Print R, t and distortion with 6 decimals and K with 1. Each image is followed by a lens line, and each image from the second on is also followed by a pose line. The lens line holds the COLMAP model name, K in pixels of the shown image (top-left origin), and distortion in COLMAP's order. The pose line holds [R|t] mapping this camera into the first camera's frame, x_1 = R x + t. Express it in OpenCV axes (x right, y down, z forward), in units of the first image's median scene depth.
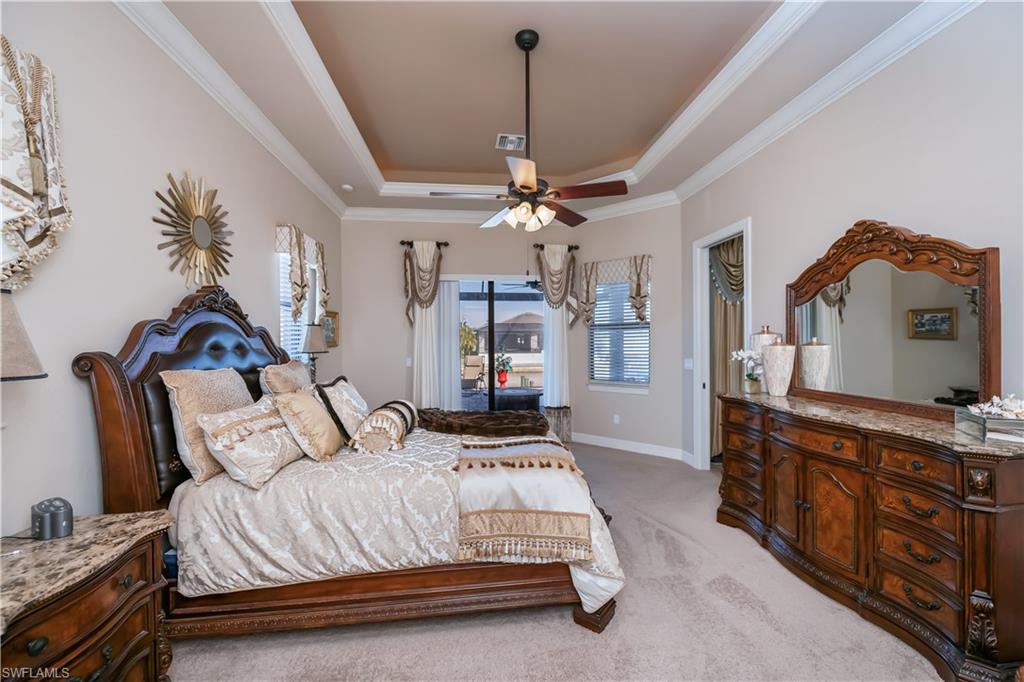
lens RADIAL K [[404.5, 0, 515.7], [0, 404.5, 338.5], [0, 0, 1]] dist [-0.002524, -0.000793]
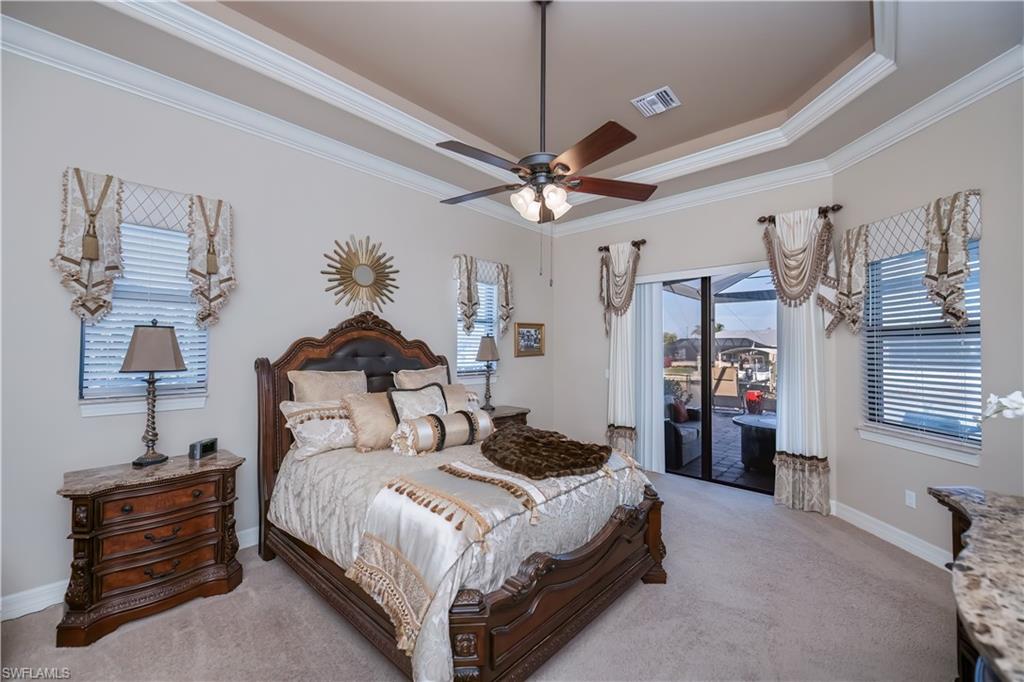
lens RADIAL K [[404.5, 0, 515.7], [0, 404.5, 338.5], [0, 0, 1]] dist [-0.002524, -0.000793]
pose [[0.660203, -0.008426, -0.751040, 0.307985], [-0.004933, 0.999867, -0.015554, -0.008924], [0.751071, 0.013974, 0.660074, 0.221684]]
